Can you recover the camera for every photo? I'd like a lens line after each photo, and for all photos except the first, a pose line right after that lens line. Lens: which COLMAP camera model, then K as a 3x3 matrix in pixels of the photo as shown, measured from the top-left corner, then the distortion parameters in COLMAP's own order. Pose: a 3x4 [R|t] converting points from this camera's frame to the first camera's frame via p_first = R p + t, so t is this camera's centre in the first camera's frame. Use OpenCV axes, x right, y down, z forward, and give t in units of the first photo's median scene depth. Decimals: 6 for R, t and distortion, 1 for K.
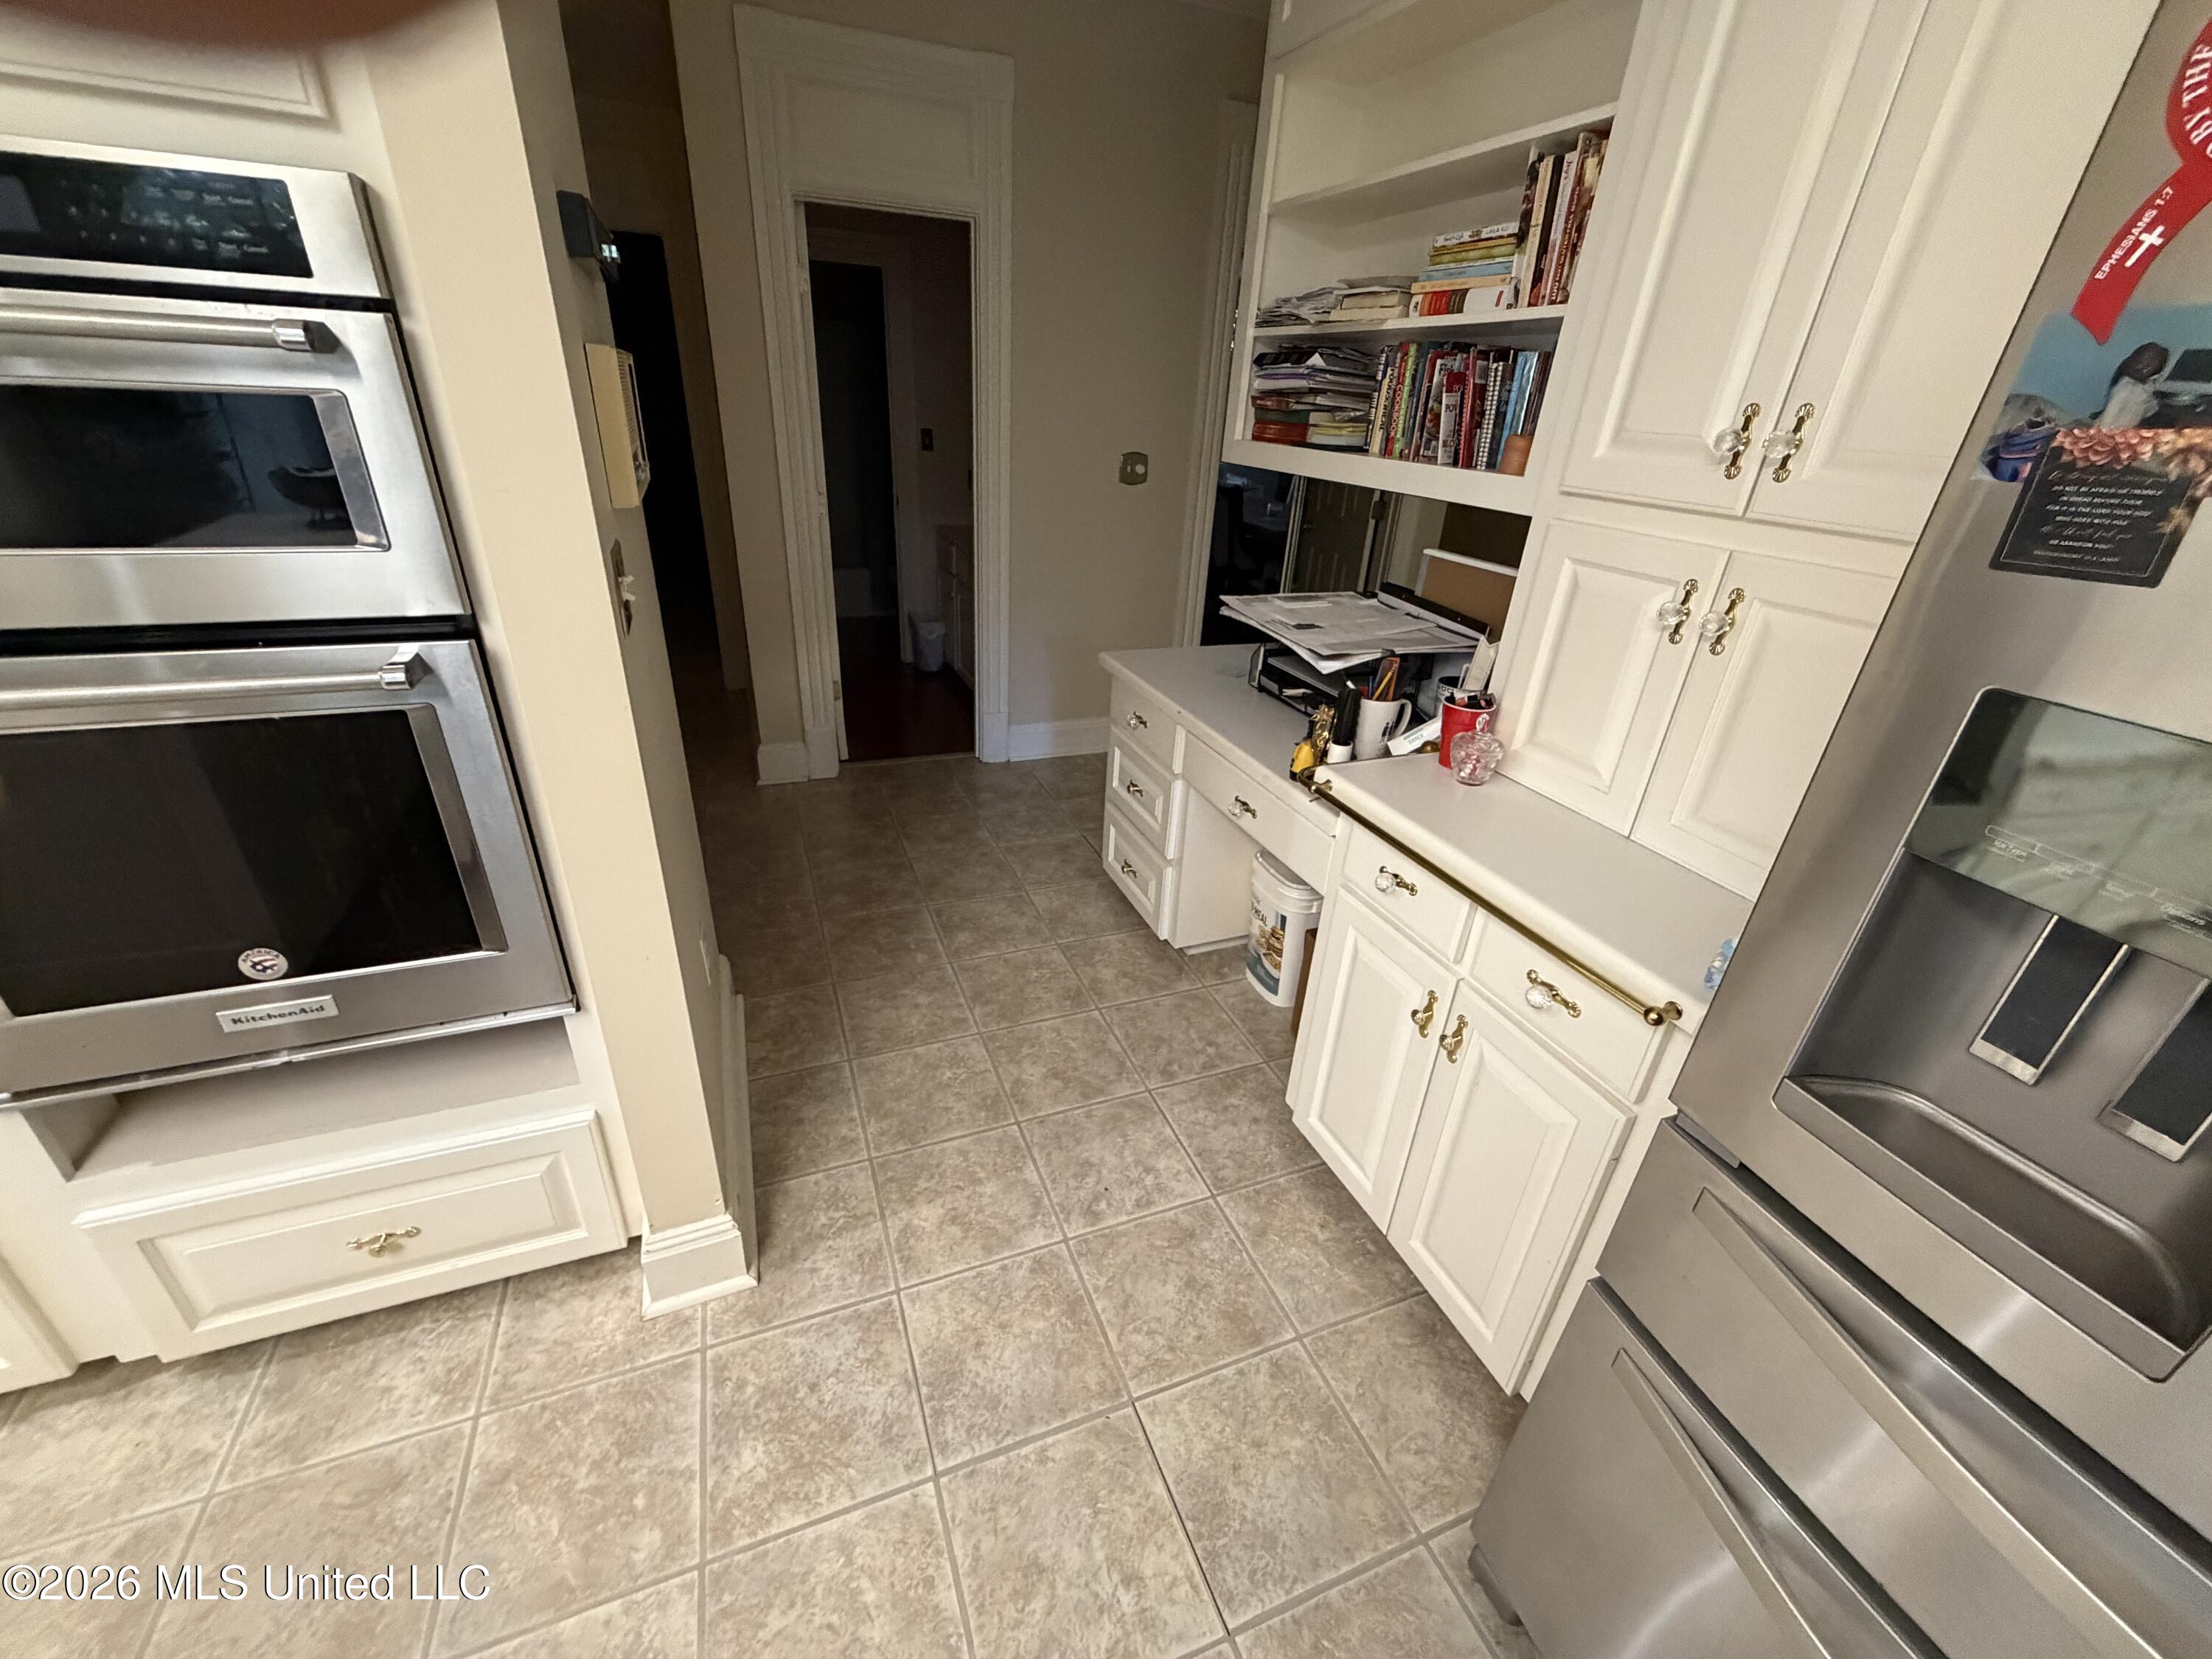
lens RADIAL K [[883.7, 0, 1101.6], [0, 883.7, 834.4], [0, 0, 1]] dist [-0.000412, -0.000156]
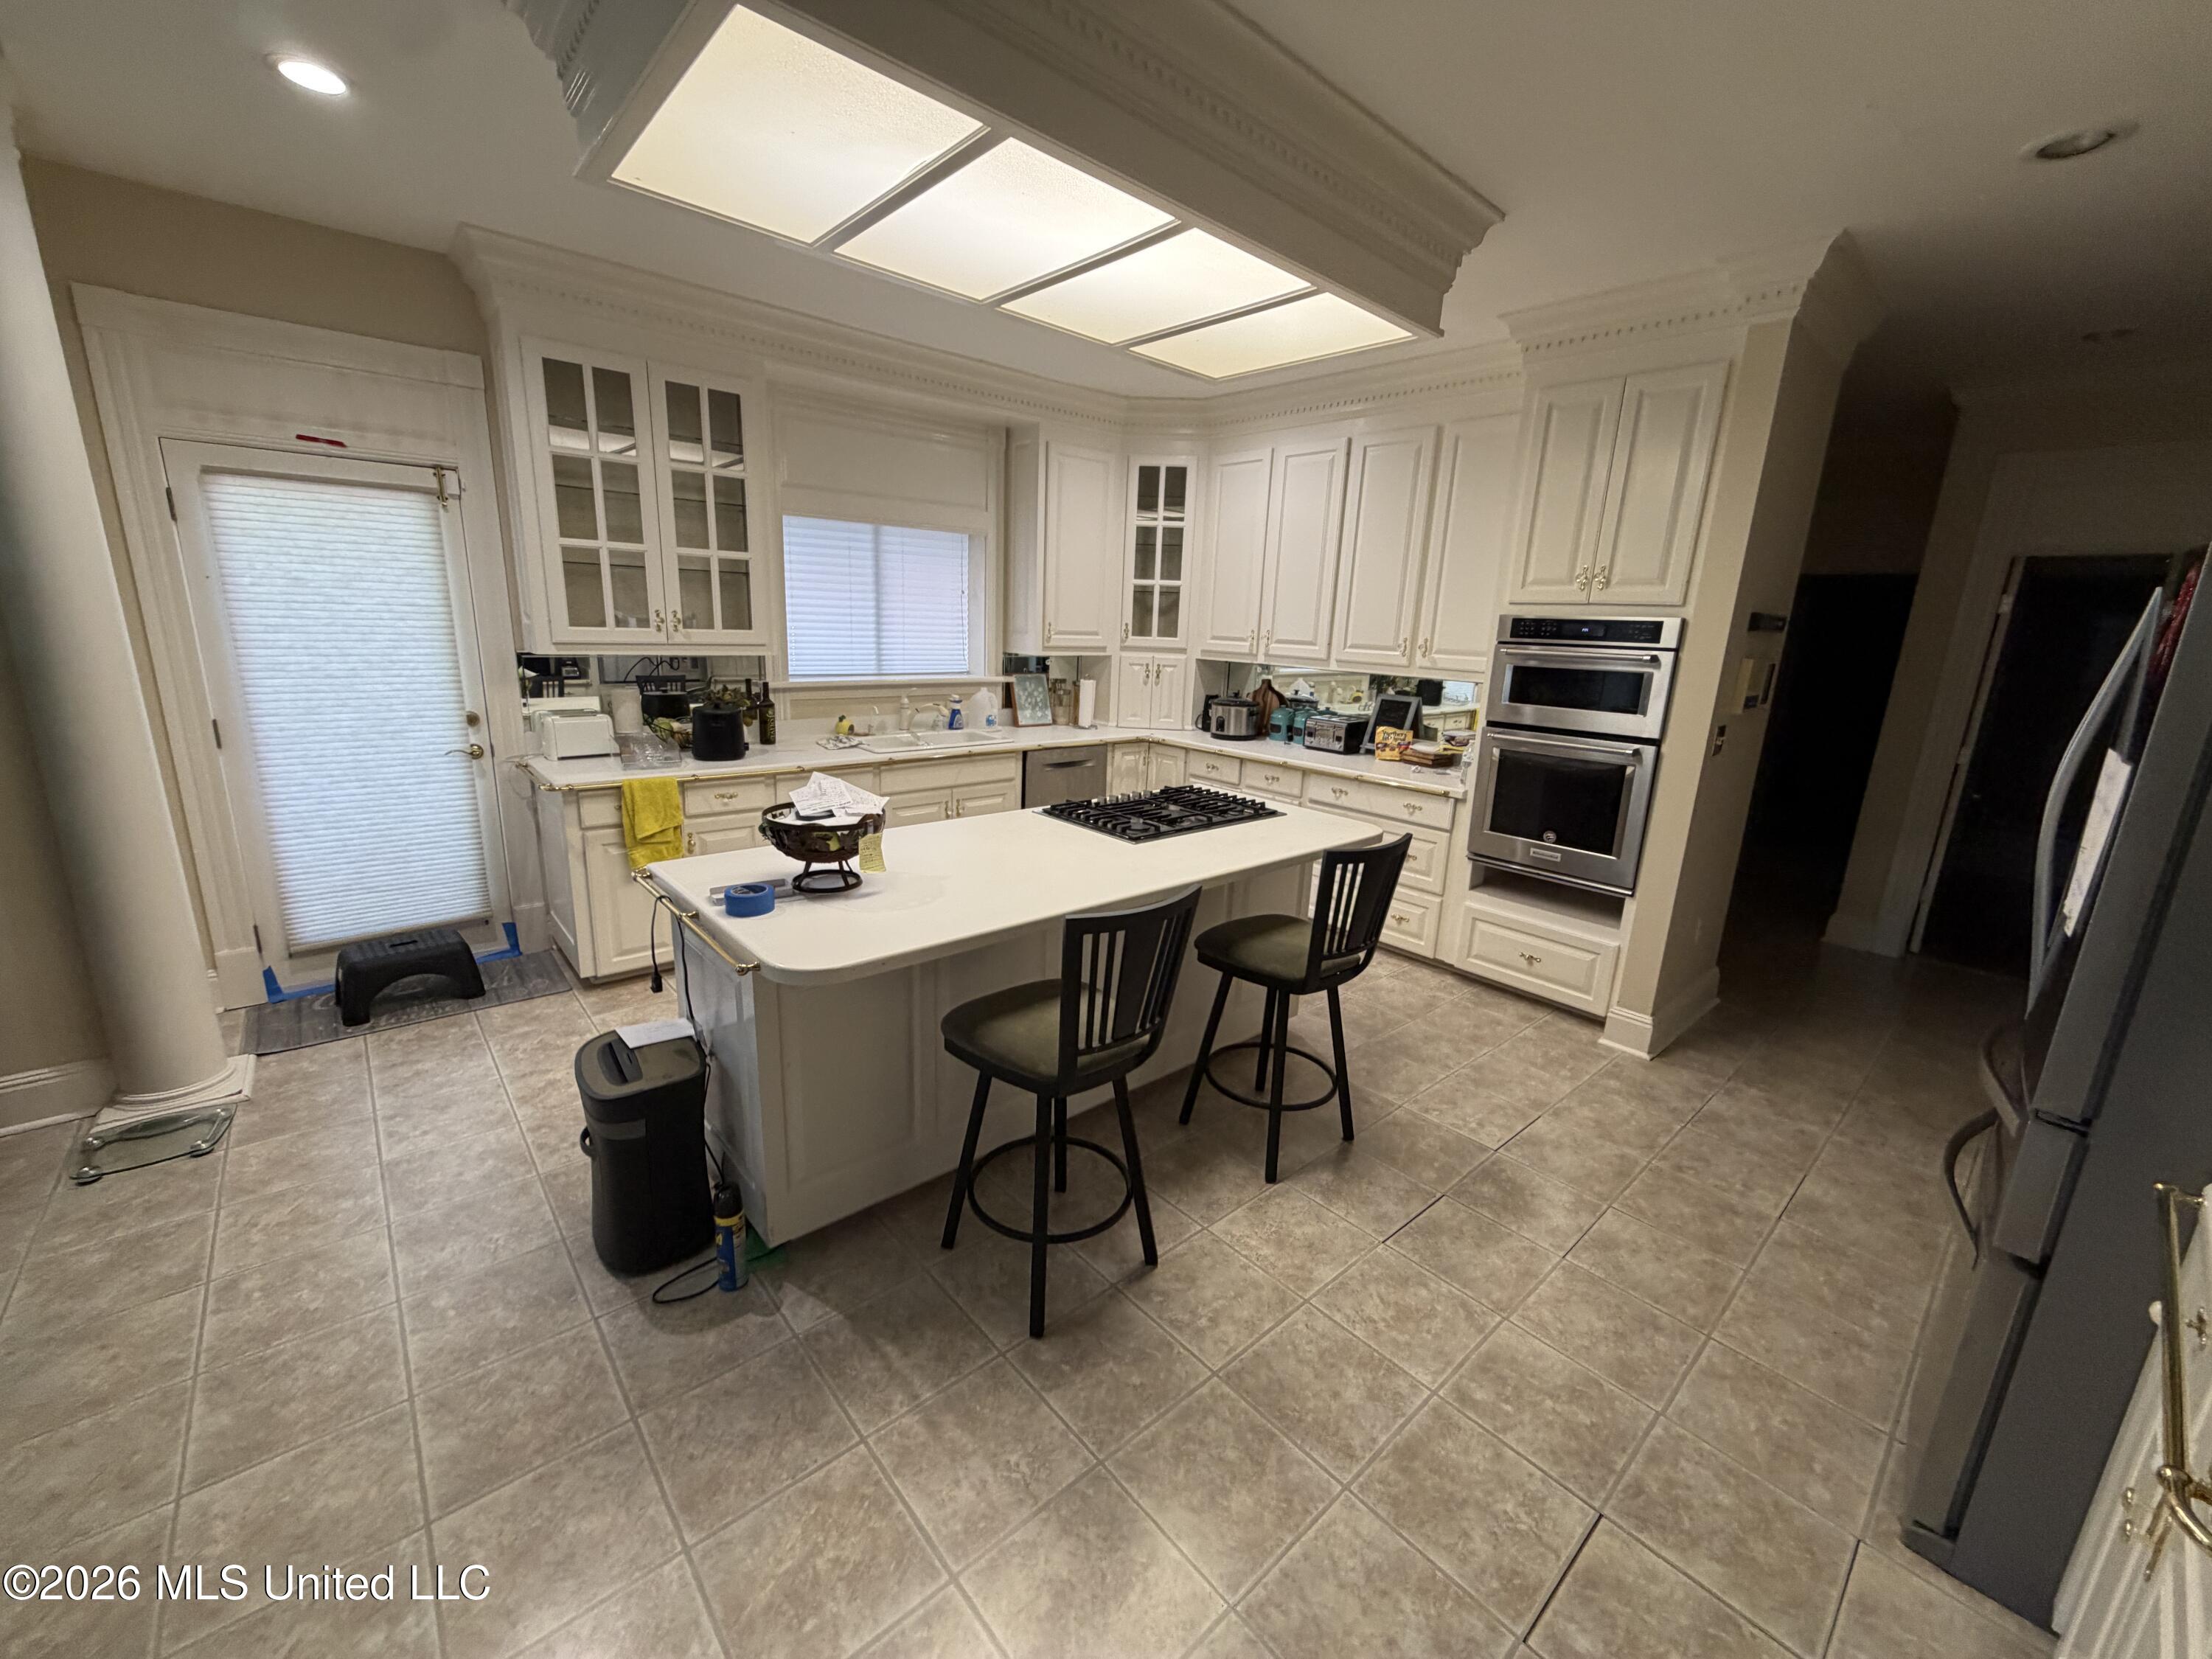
lens RADIAL K [[883.7, 0, 1099.5], [0, 883.7, 828.0], [0, 0, 1]] dist [-0.000412, -0.000156]
pose [[0.338006, 0.182881, -0.923205, 1.221110], [-0.435292, 0.900090, 0.018932, 0.658451], [0.834430, 0.395465, 0.383842, -1.353295]]
